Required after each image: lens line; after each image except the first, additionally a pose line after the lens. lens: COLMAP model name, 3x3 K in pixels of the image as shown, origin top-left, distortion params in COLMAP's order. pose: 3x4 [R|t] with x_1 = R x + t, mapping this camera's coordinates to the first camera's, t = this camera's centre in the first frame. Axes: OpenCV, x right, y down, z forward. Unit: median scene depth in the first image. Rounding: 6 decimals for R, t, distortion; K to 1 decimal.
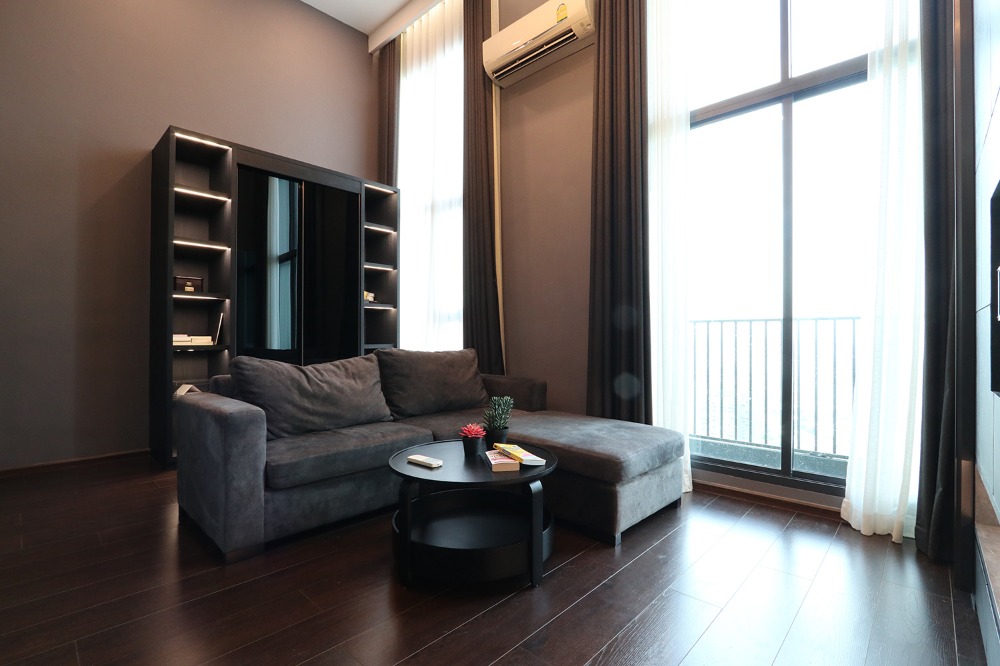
lens RADIAL K [[462.4, 0, 506.8], [0, 462.4, 335.5], [0, 0, 1]] dist [-0.014620, -0.000066]
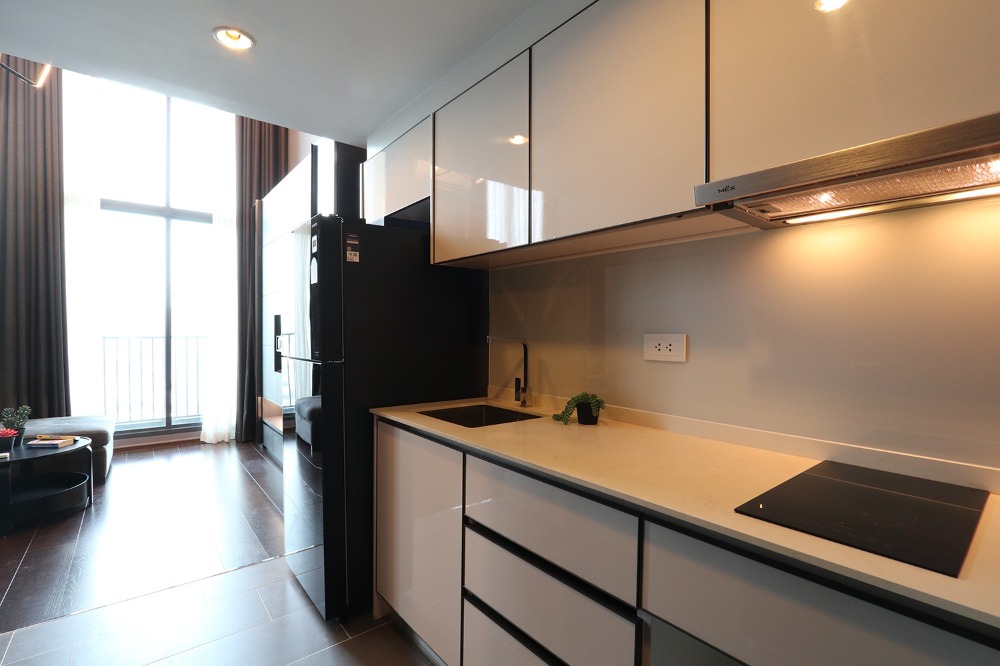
lens RADIAL K [[459.2, 0, 506.0], [0, 459.2, 337.5], [0, 0, 1]] dist [-0.015516, 0.000440]
pose [[0.136866, -0.018404, 0.990419, -0.957627], [-0.010834, 0.999740, 0.020075, -0.101527], [-0.990530, -0.013478, 0.136631, -0.542729]]
